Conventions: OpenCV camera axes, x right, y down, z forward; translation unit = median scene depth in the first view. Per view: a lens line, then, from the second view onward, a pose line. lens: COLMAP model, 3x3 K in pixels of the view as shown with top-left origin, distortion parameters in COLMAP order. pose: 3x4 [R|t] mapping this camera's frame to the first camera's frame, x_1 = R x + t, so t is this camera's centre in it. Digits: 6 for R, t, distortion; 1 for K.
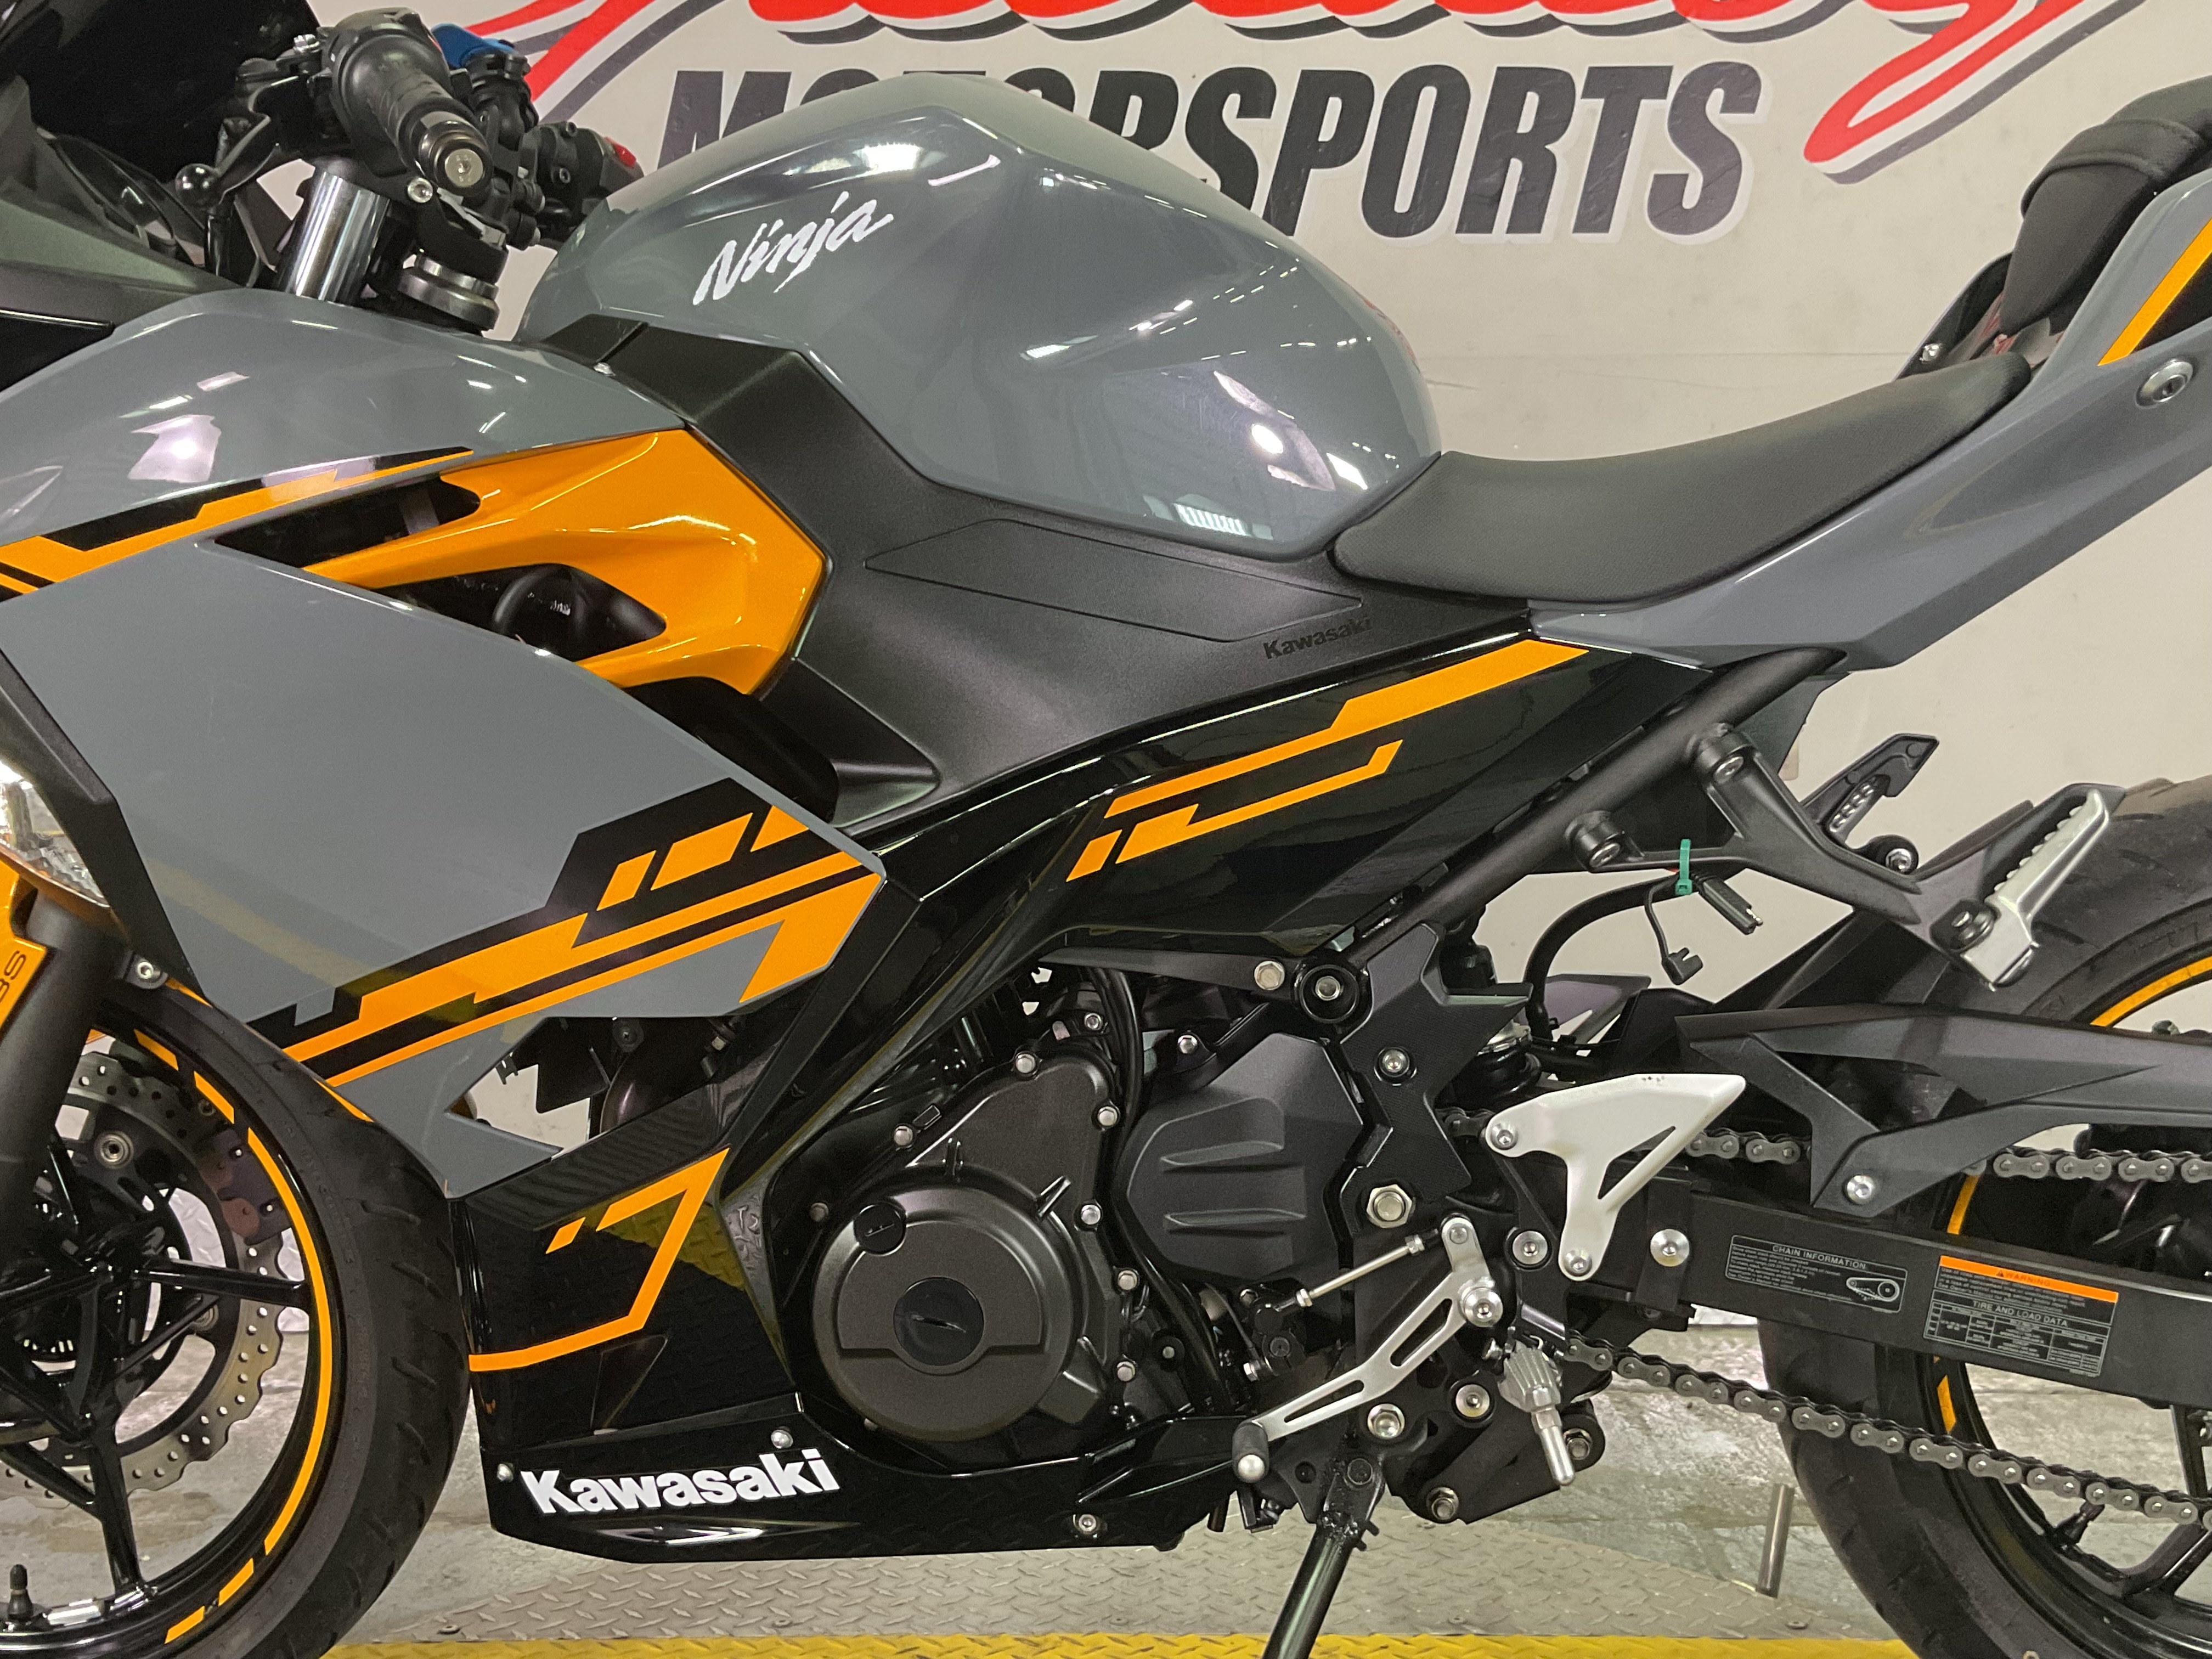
lens RADIAL K [[2313.3, 0, 1103.4], [0, 2313.3, 852.5], [0, 0, 1]] dist [0.035227, 0.000000]
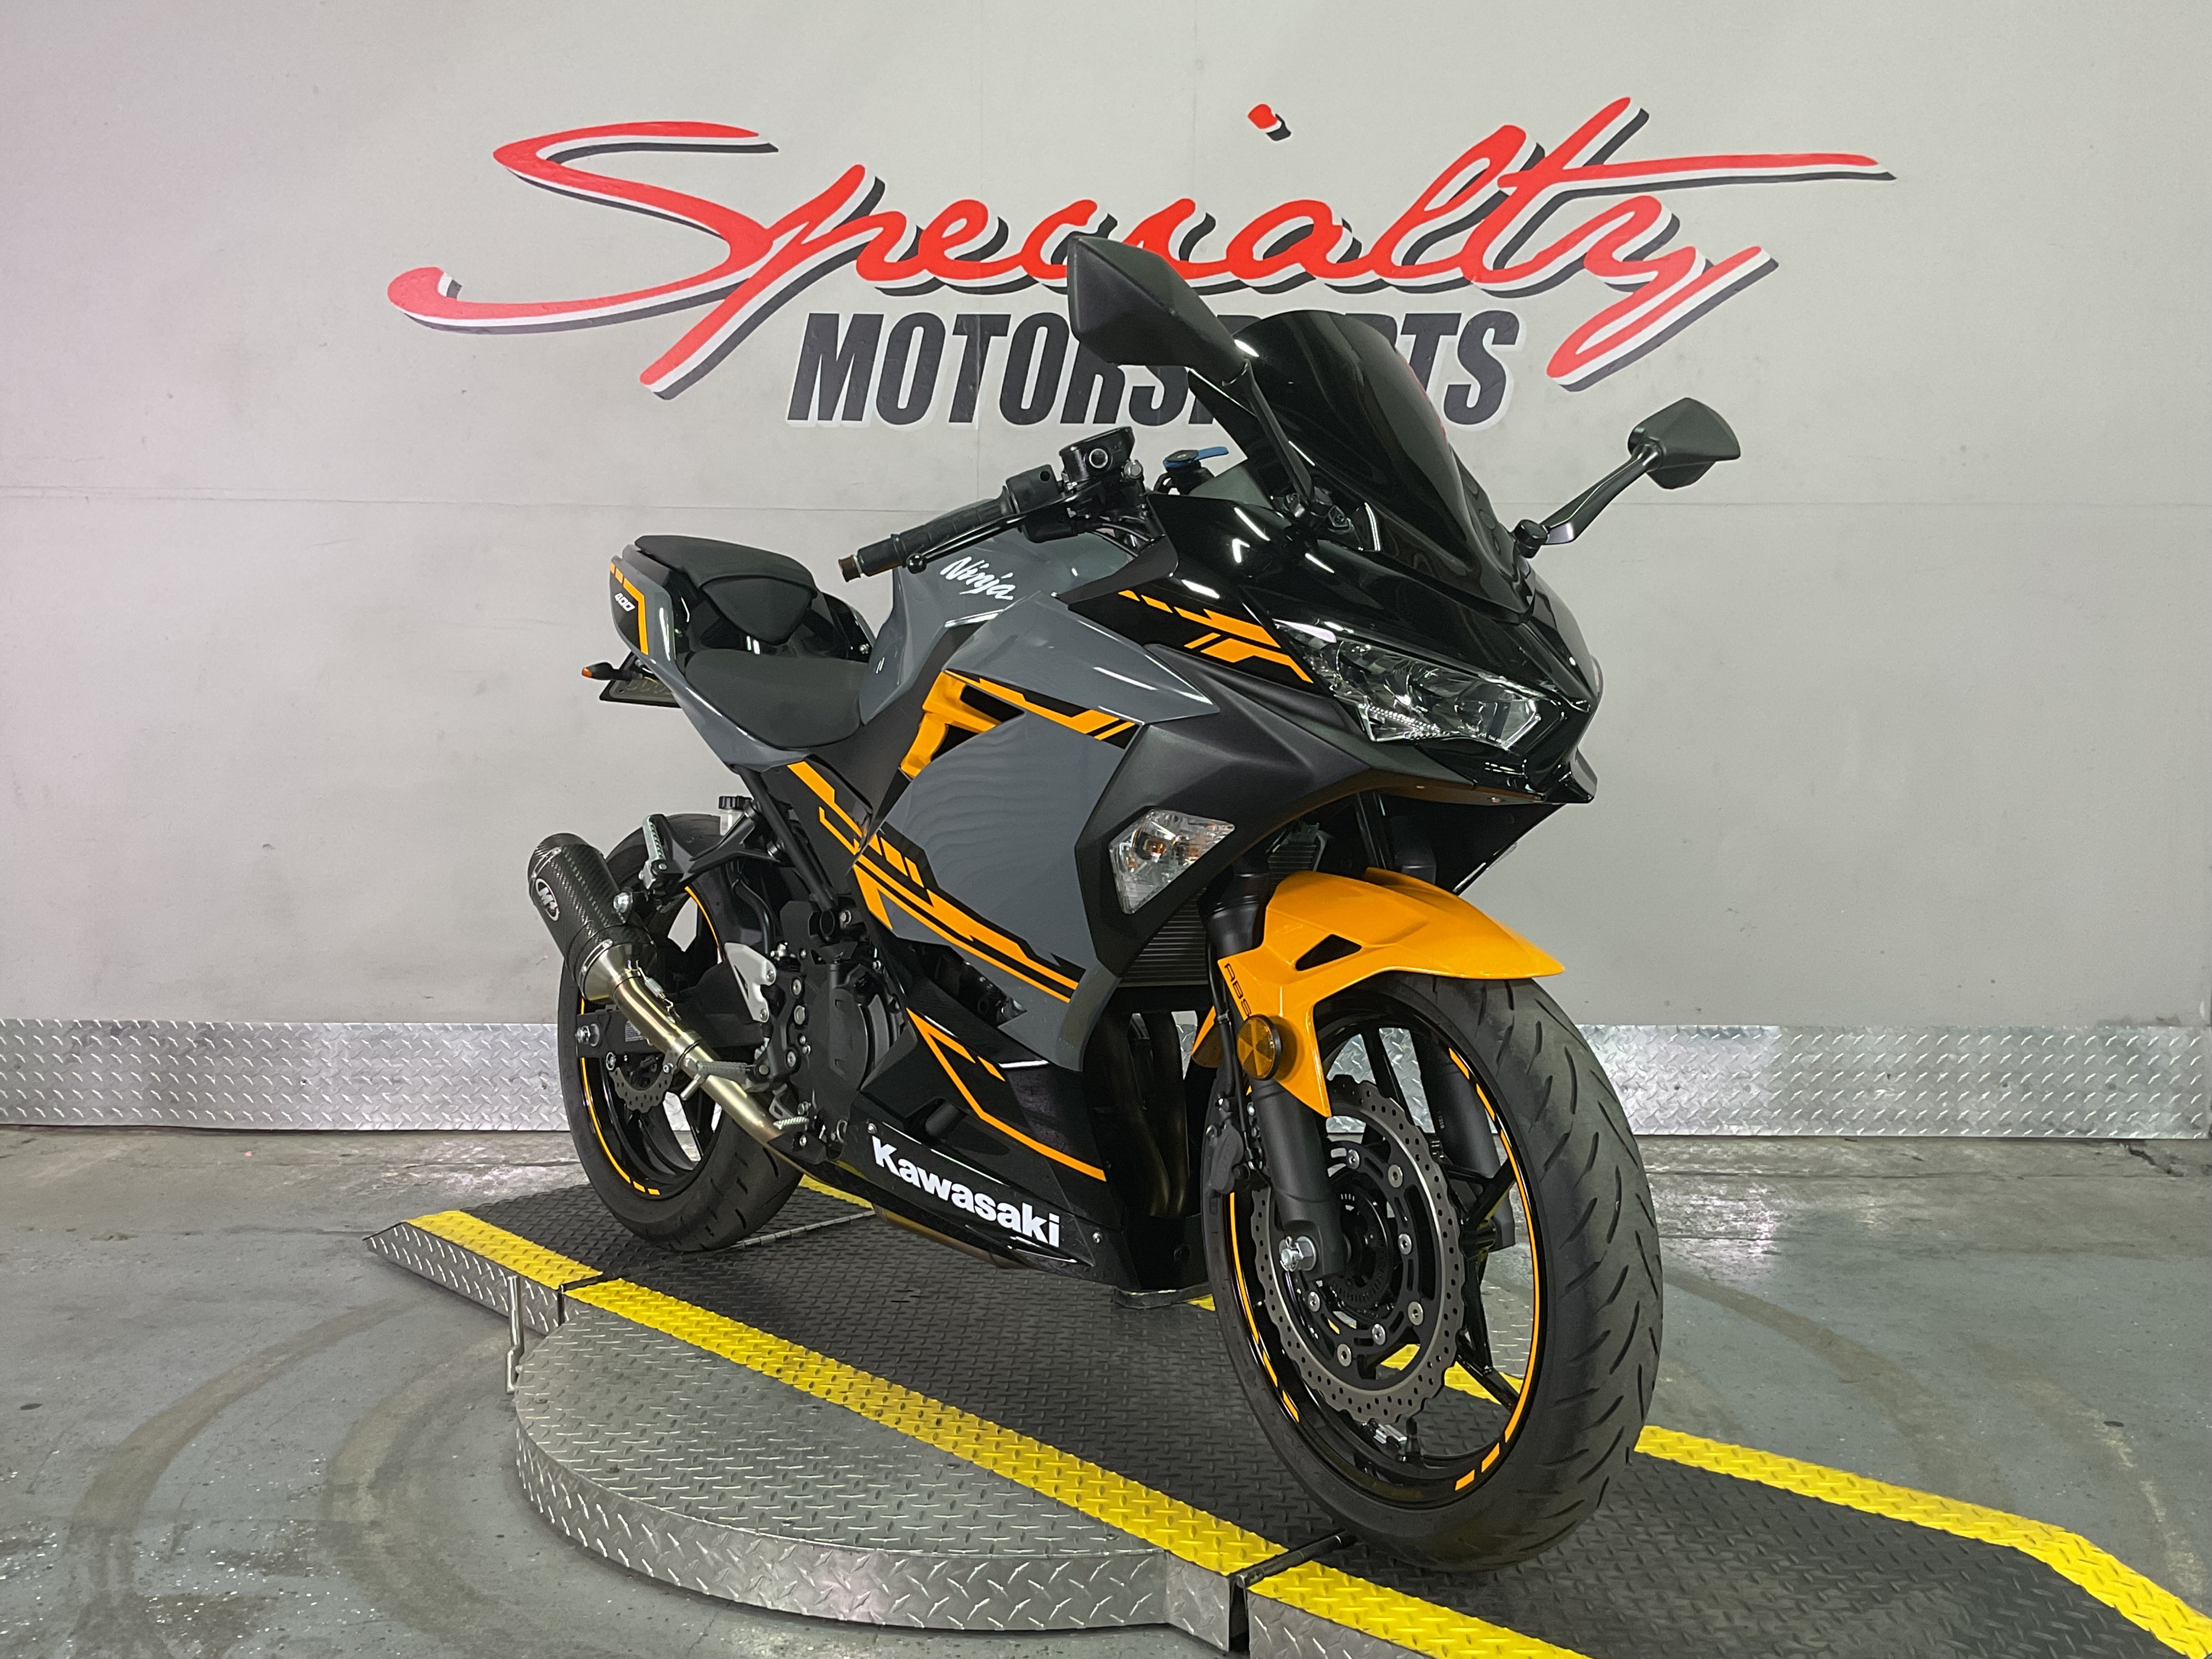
lens RADIAL K [[2159.2, 0, 1103.6], [0, 2159.2, 837.7], [0, 0, 1]] dist [0.049872, 0.000000]
pose [[0.999819, 0.005829, -0.018122, 0.079600], [-0.005082, 0.999146, 0.041002, -0.107756], [0.018345, -0.040903, 0.998995, -0.908069]]
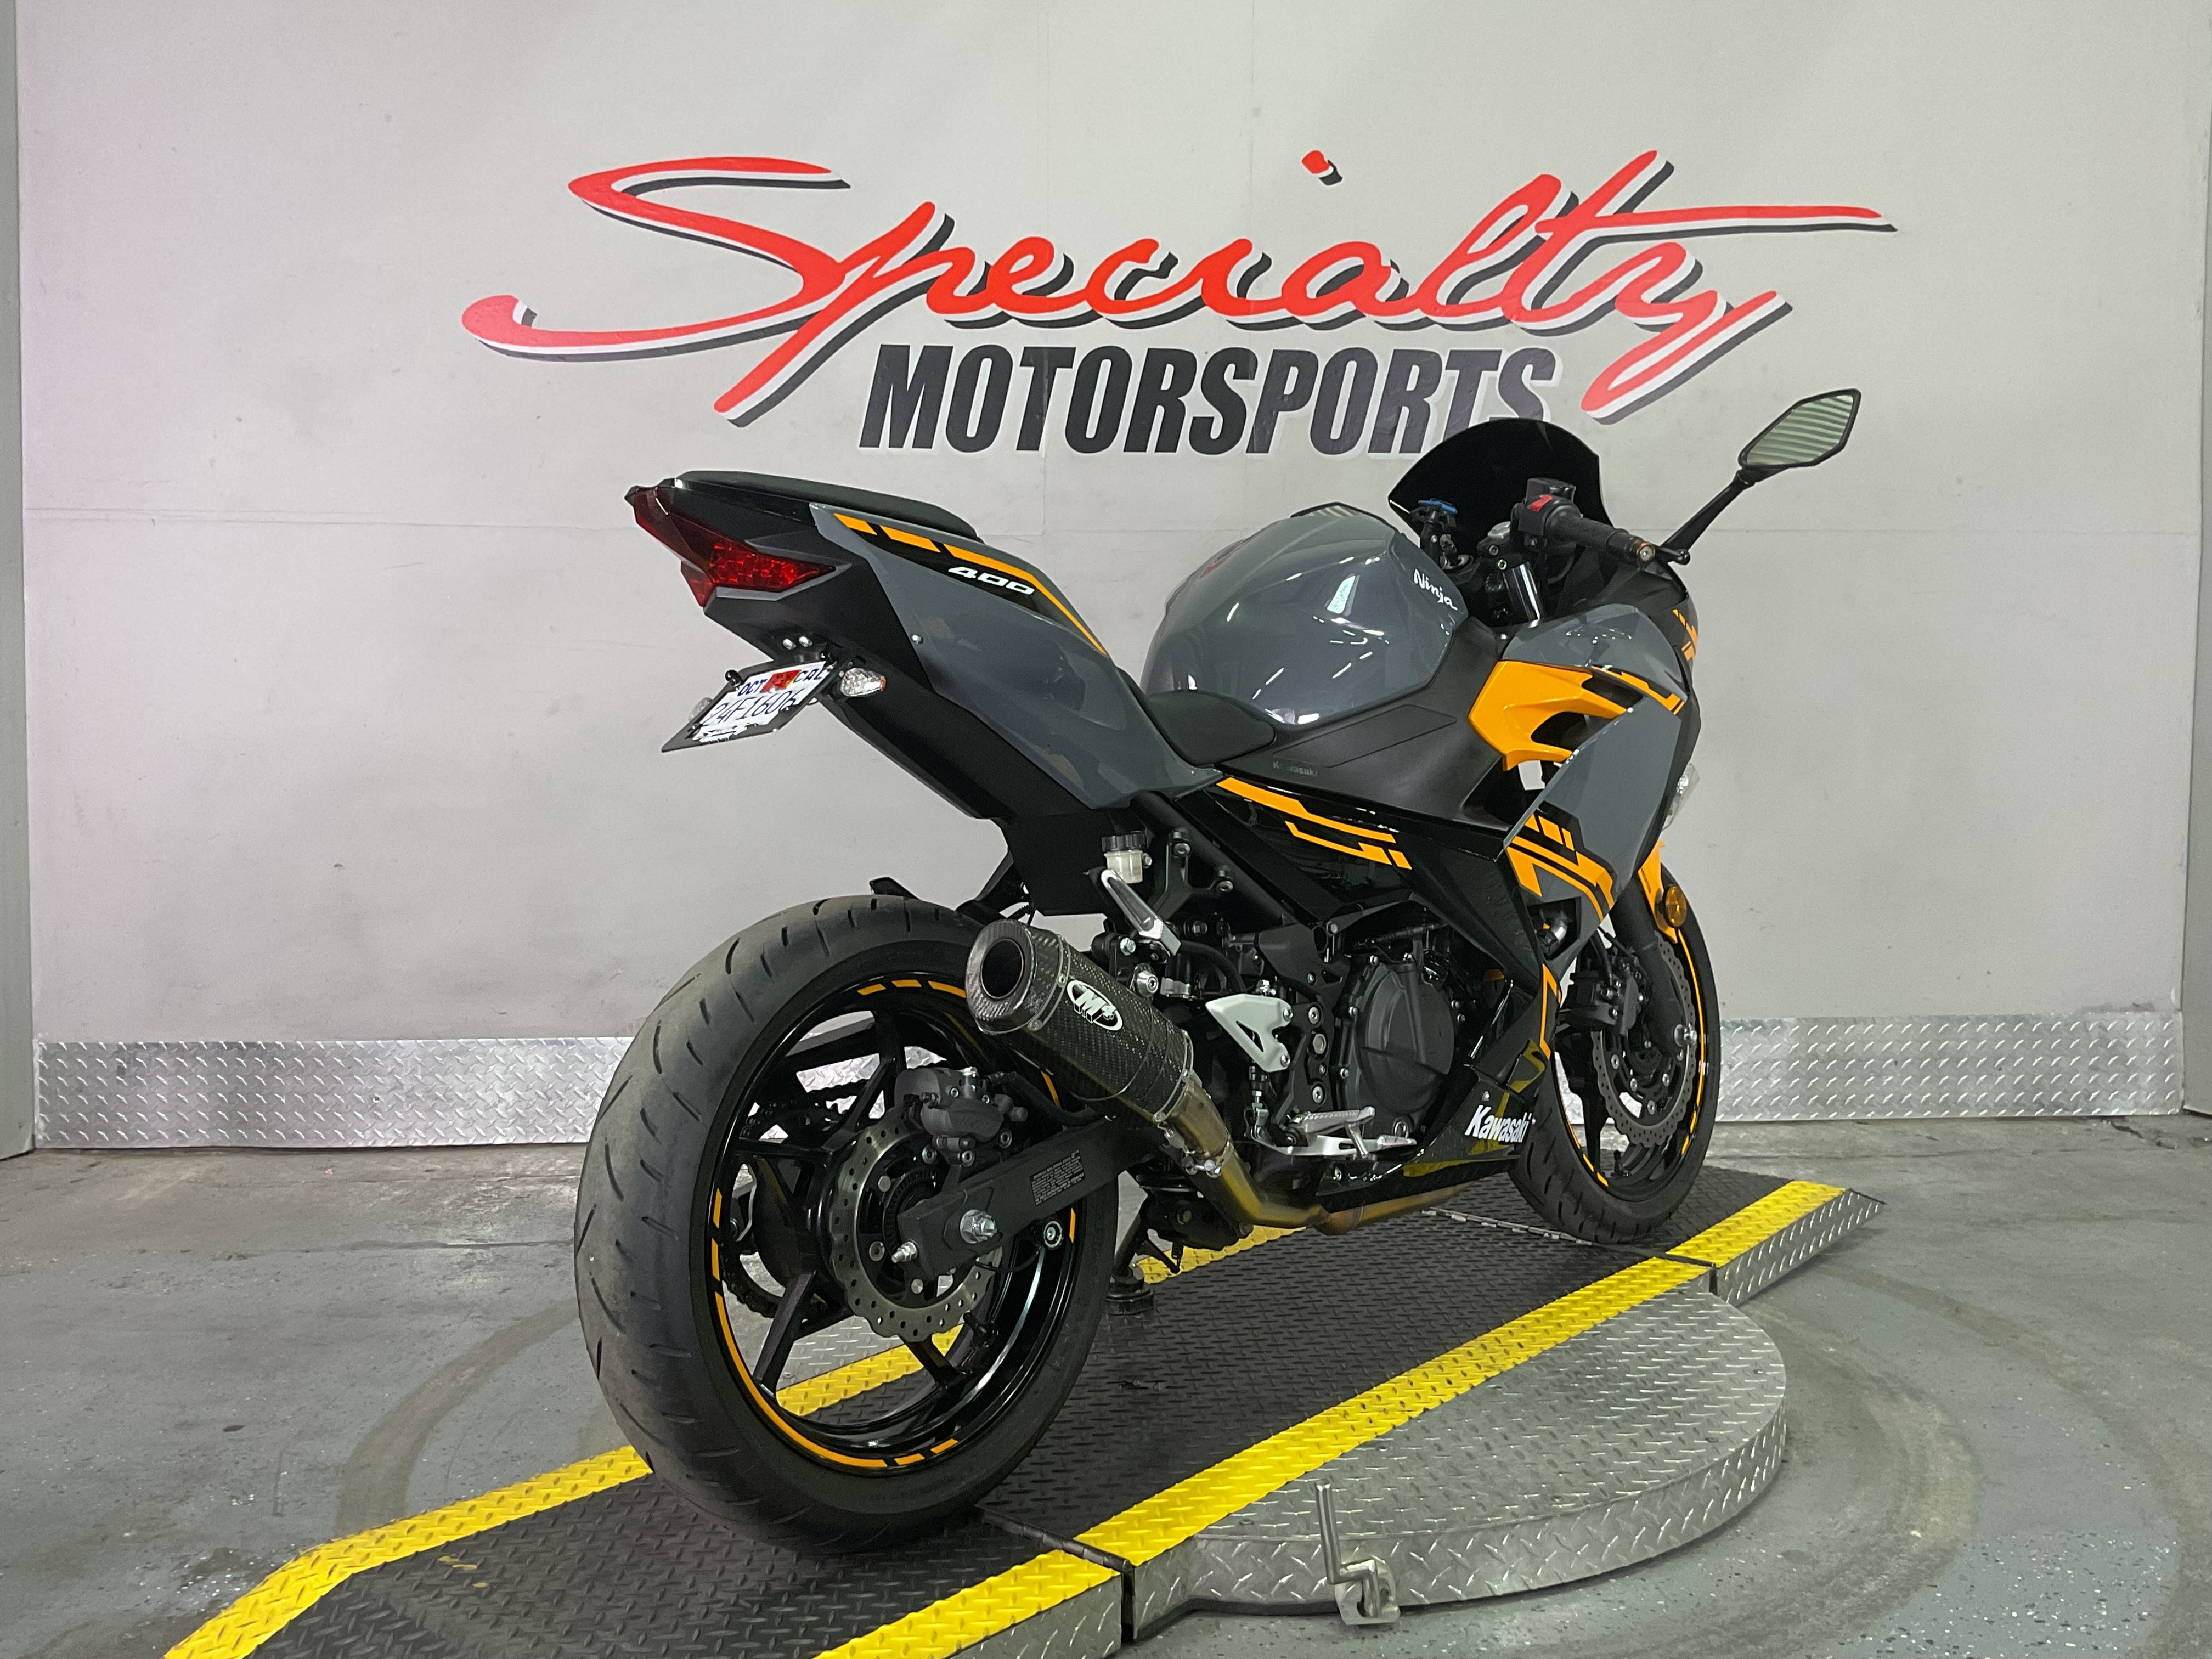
lens RADIAL K [[2043.1, 0, 1113.9], [0, 2043.1, 836.5], [0, 0, 1]] dist [0.049205, 0.000000]
pose [[0.997608, -0.004519, 0.068976, -0.257145], [0.002460, 0.999549, 0.029916, -0.090835], [-0.069080, -0.029674, 0.997170, -0.859104]]
